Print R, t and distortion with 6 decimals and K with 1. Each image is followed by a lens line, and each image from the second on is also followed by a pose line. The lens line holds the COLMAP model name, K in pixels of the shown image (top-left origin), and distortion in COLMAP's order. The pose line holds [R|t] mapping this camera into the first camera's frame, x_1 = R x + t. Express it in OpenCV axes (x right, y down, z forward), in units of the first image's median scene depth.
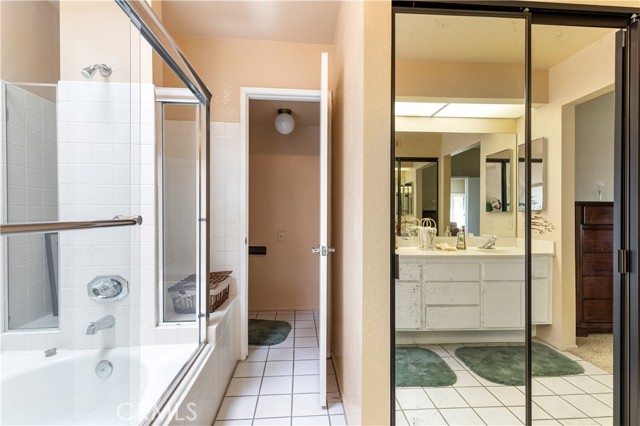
lens RADIAL K [[293.7, 0, 320.8], [0, 293.7, 214.8], [0, 0, 1]] dist [0.003355, -0.001702]
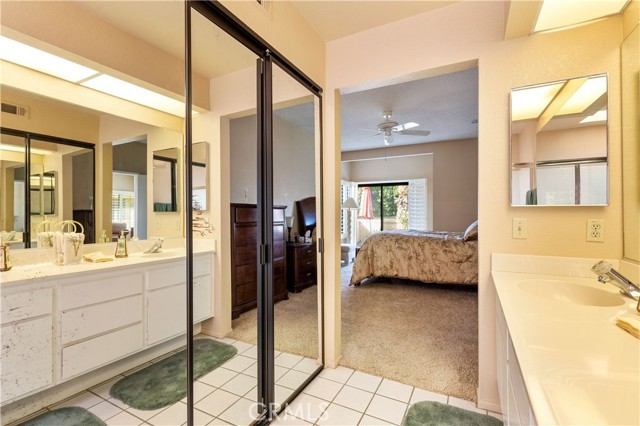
lens RADIAL K [[293.7, 0, 322.1], [0, 293.7, 213.5], [0, 0, 1]] dist [0.003355, -0.001702]
pose [[0.527651, -0.002372, 0.849458, 0.086210], [0.006272, 0.999980, -0.001104, -0.001532], [-0.849438, 0.005911, 0.527655, 0.098983]]
